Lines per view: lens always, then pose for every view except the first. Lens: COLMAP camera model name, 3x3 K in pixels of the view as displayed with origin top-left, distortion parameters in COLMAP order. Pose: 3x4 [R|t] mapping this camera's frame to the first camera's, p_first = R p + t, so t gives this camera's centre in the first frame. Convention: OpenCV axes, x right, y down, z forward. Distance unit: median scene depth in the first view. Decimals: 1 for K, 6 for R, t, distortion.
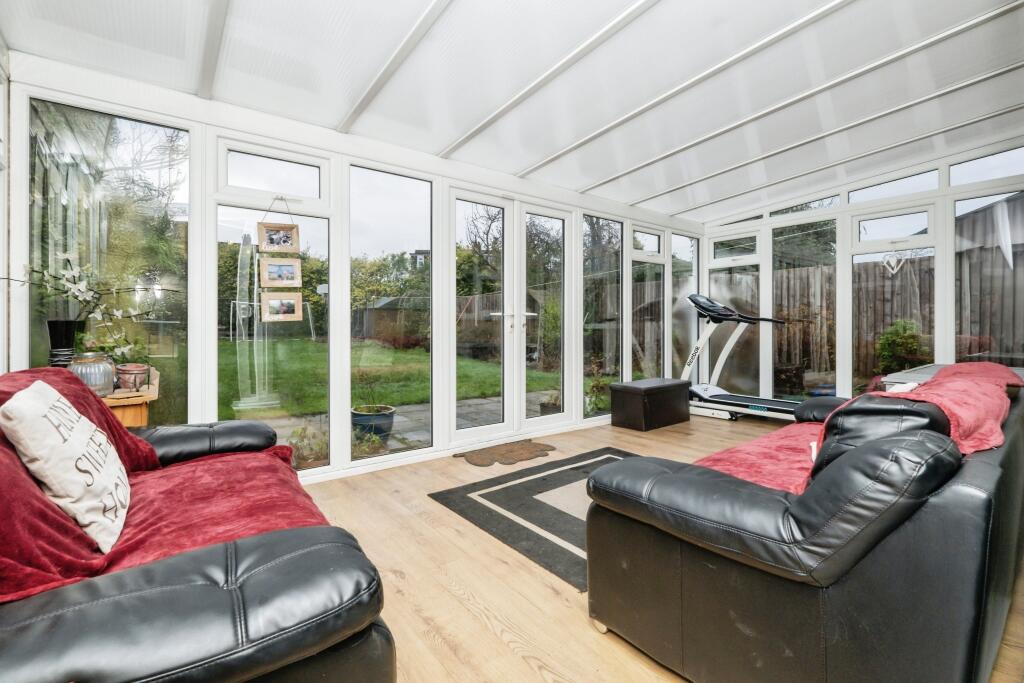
lens RADIAL K [[455.4, 0, 516.0], [0, 455.4, 328.5], [0, 0, 1]] dist [-0.000564, 0.000098]
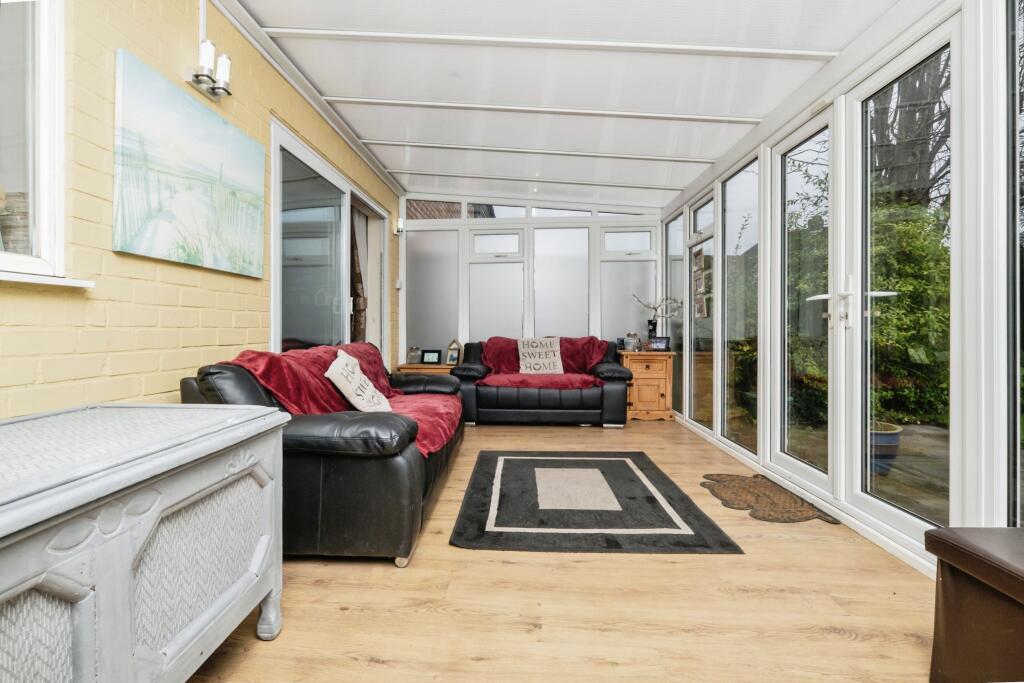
lens RADIAL K [[455.4, 0, 516.0], [0, 455.4, 328.5], [0, 0, 1]] dist [-0.000564, 0.000098]
pose [[-0.627884, 0.002274, -0.778303, 0.917231], [0.000361, 0.999996, 0.002631, 0.000140], [0.778306, 0.001371, -0.627883, 1.325490]]
